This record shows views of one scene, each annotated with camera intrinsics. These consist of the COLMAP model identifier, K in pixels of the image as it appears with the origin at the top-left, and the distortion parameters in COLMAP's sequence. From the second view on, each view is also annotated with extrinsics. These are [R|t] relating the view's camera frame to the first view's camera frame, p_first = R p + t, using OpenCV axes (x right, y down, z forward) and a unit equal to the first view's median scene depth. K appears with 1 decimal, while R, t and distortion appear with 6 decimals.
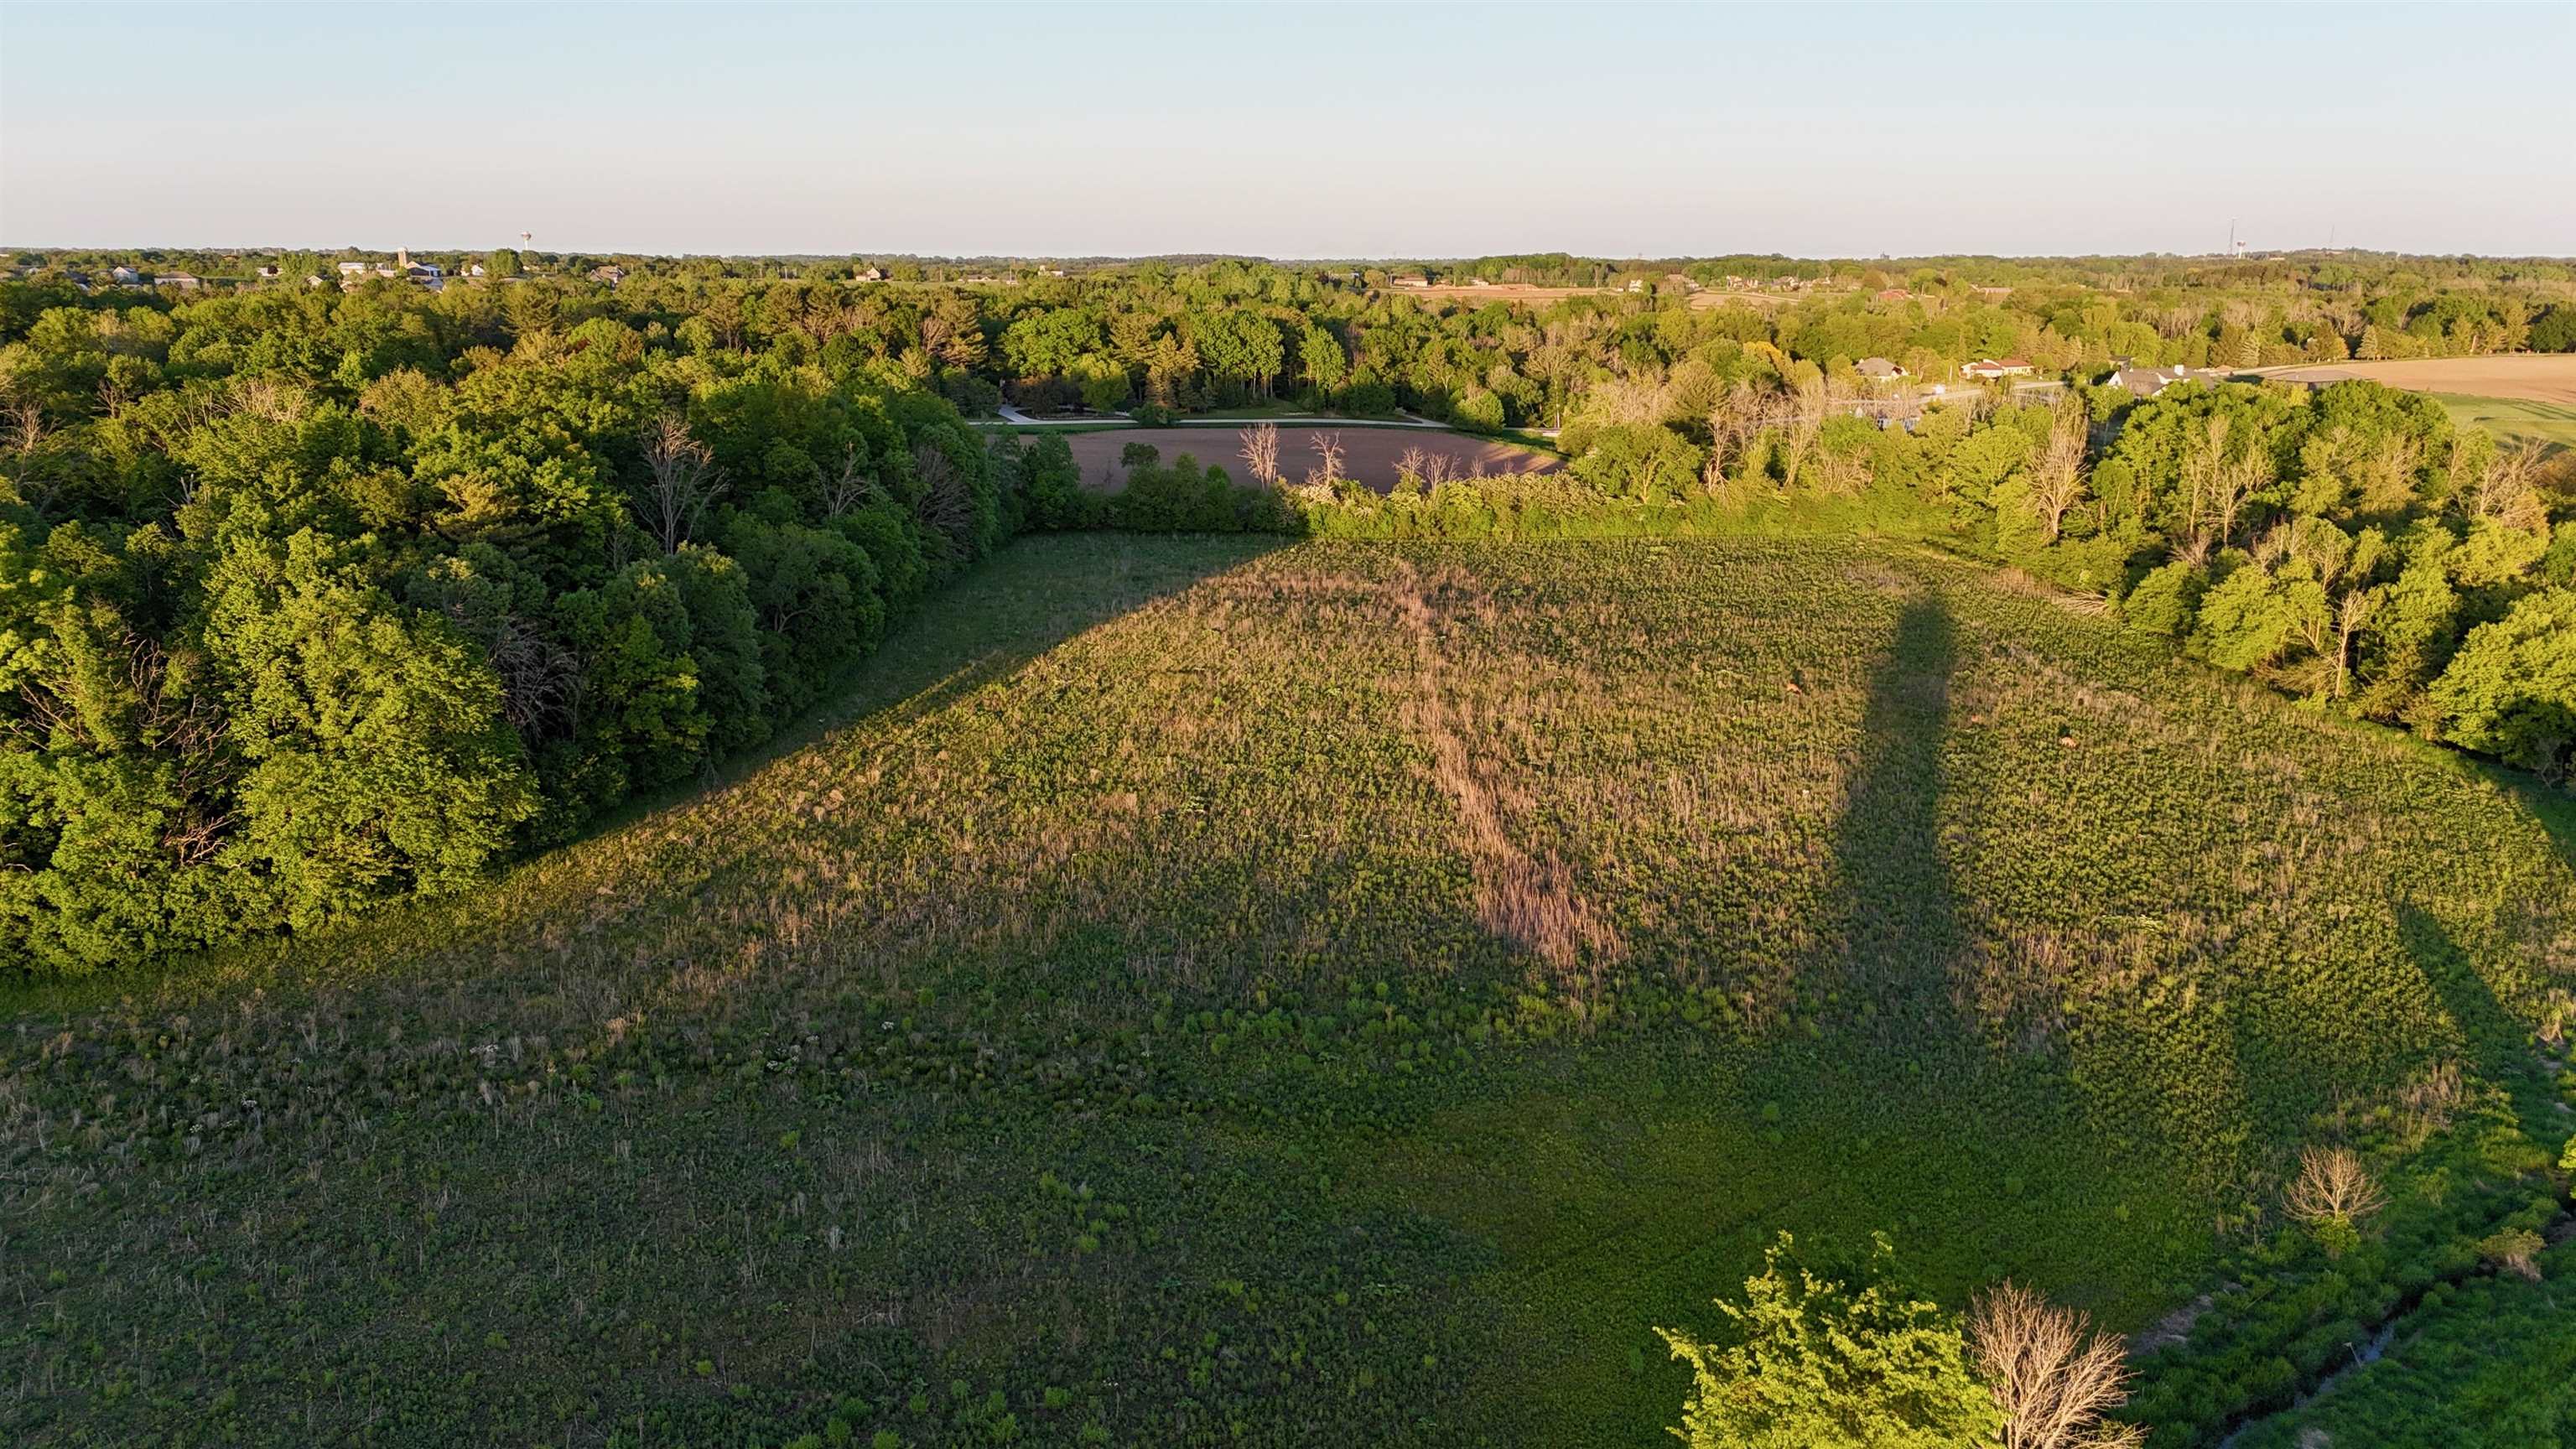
lens RADIAL K [[1890.4, 0, 1291.1], [0, 1890.4, 733.8], [0, 0, 1]] dist [0.088929, -0.087312]
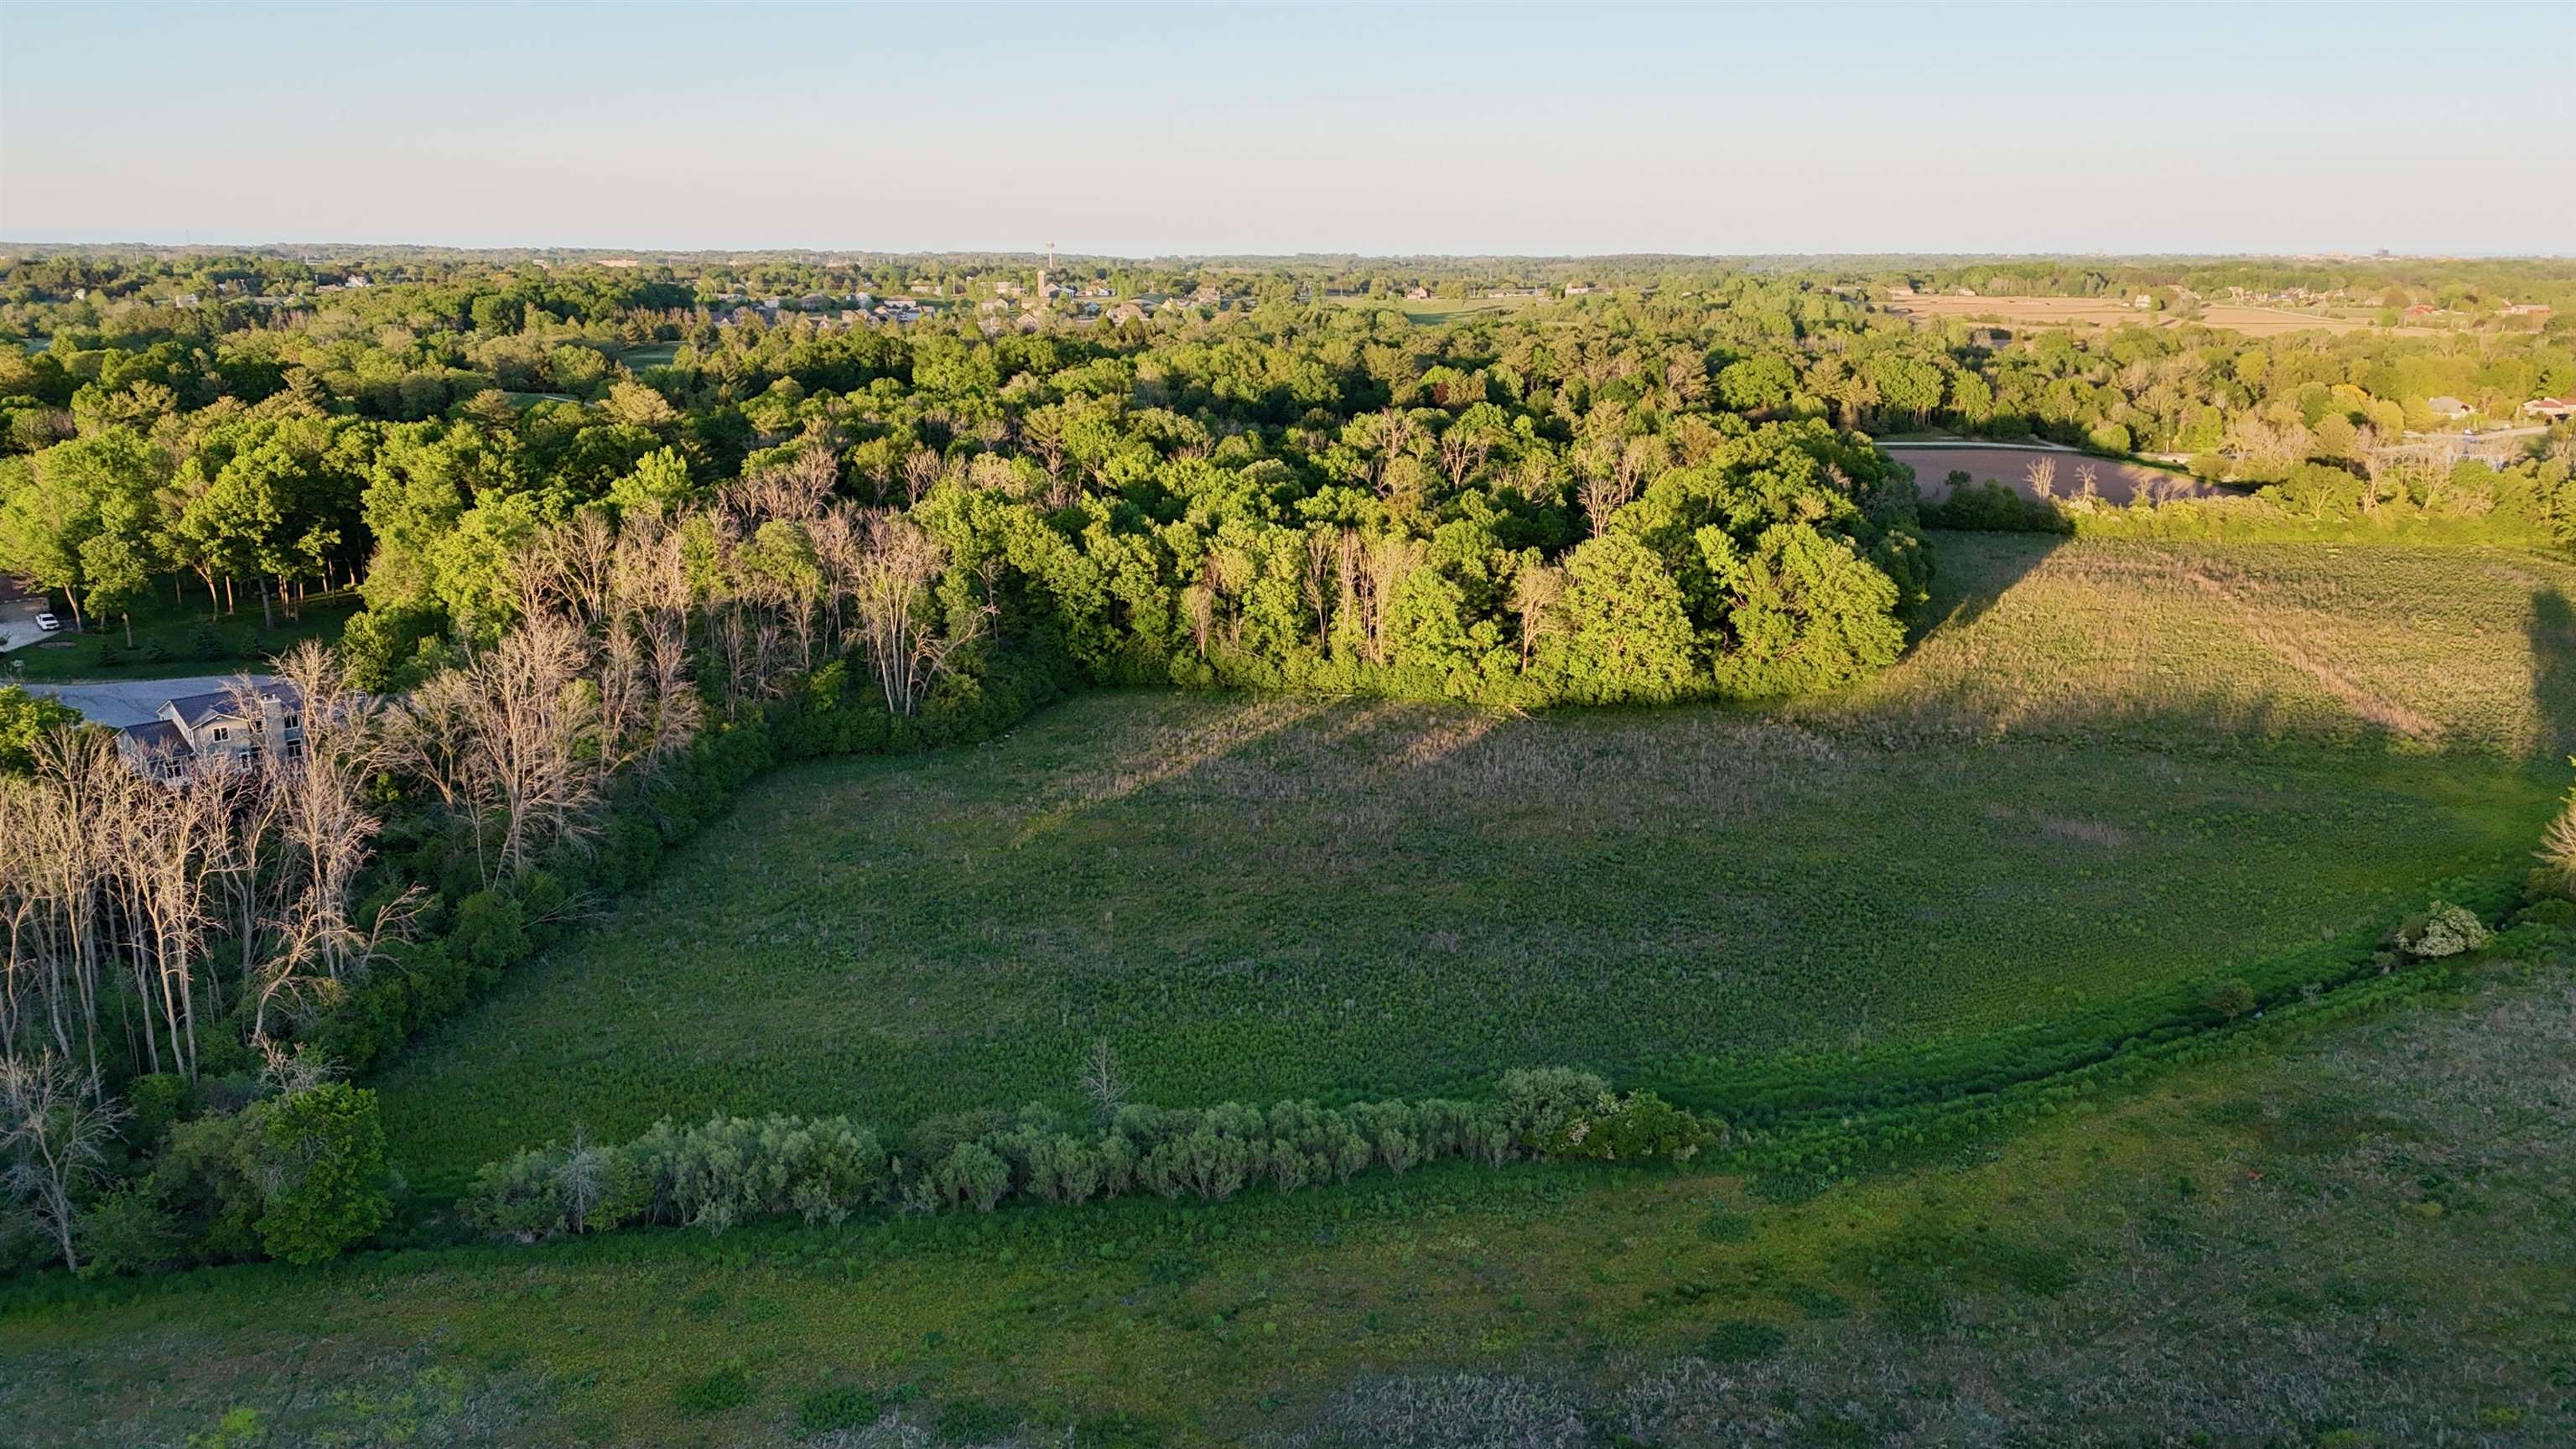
lens RADIAL K [[1890.4, 0, 1287.3], [0, 1890.4, 720.5], [0, 0, 1]] dist [0.088929, -0.087312]
pose [[0.978540, 0.051208, -0.199593, -0.278753], [-0.051507, 0.998666, 0.003697, 0.066586], [0.199516, 0.006663, 0.979872, -0.589784]]
